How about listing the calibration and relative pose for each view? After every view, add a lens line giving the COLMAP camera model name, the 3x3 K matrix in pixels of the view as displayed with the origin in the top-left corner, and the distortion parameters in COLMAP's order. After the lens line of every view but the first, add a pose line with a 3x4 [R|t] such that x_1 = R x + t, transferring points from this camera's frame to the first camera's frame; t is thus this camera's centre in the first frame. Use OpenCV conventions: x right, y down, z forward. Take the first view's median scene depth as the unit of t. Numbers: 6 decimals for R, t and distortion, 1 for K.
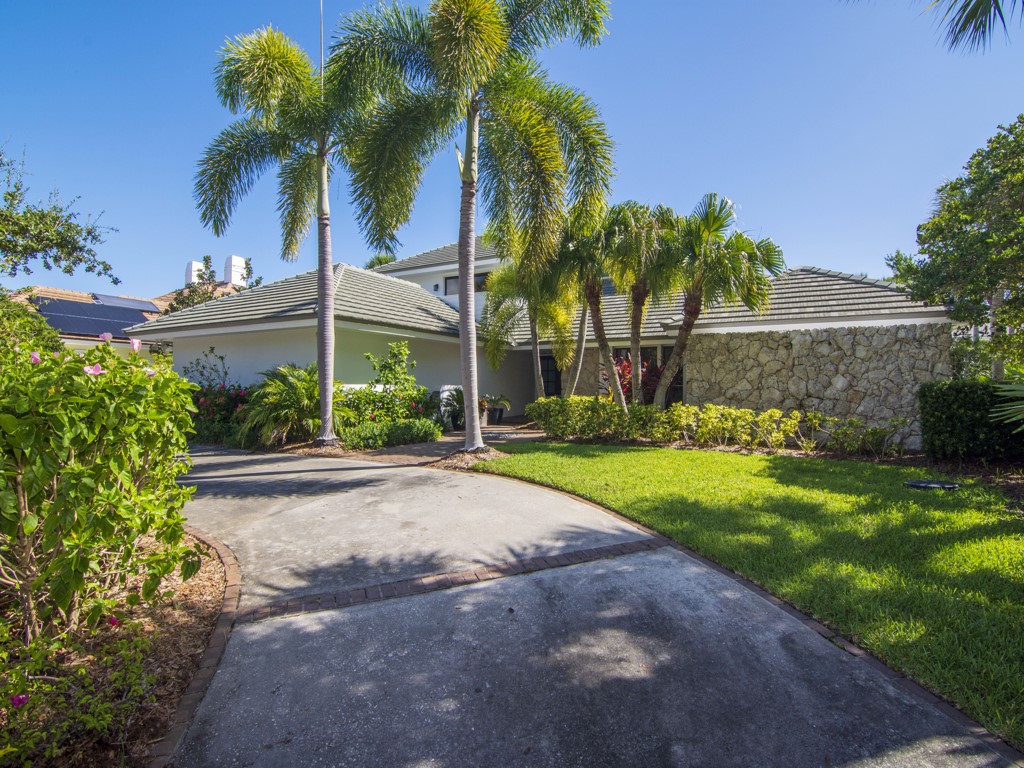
lens RADIAL K [[535.5, 0, 513.0], [0, 535.5, 380.5], [0, 0, 1]] dist [-0.003529, -0.001100]
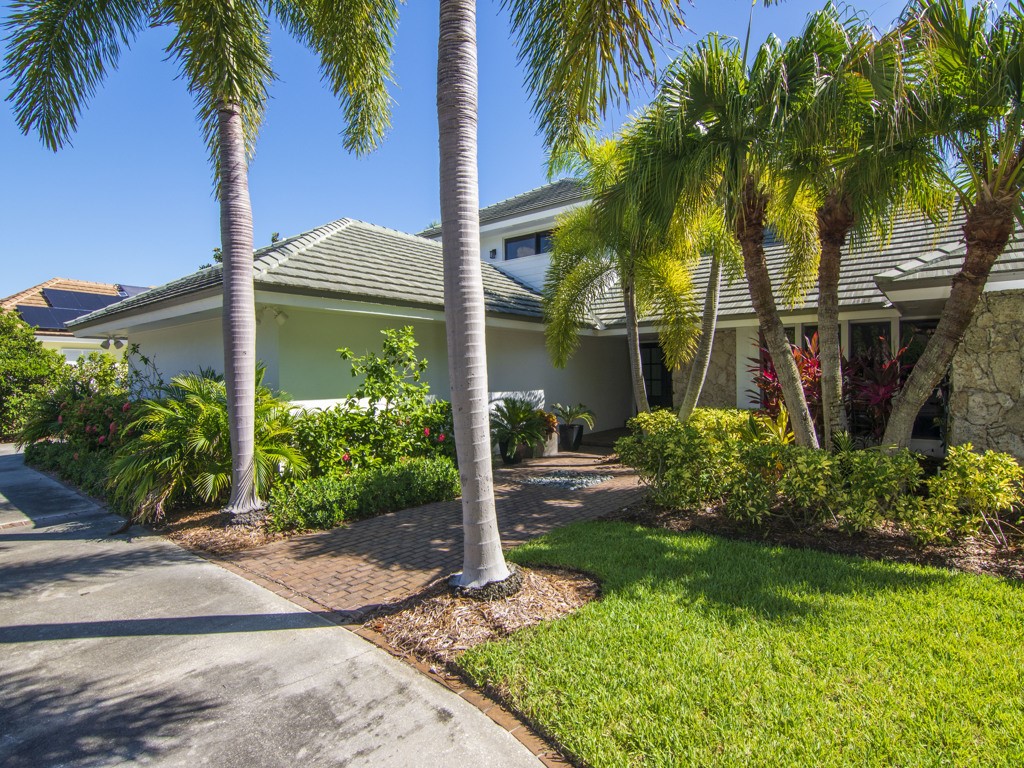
lens RADIAL K [[535.5, 0, 513.0], [0, 535.5, 380.5], [0, 0, 1]] dist [-0.003529, -0.001100]
pose [[0.984248, -0.011743, -0.176405, 0.018064], [0.016040, 0.999608, 0.022951, -0.026072], [0.176066, -0.025419, 0.984050, 0.450372]]
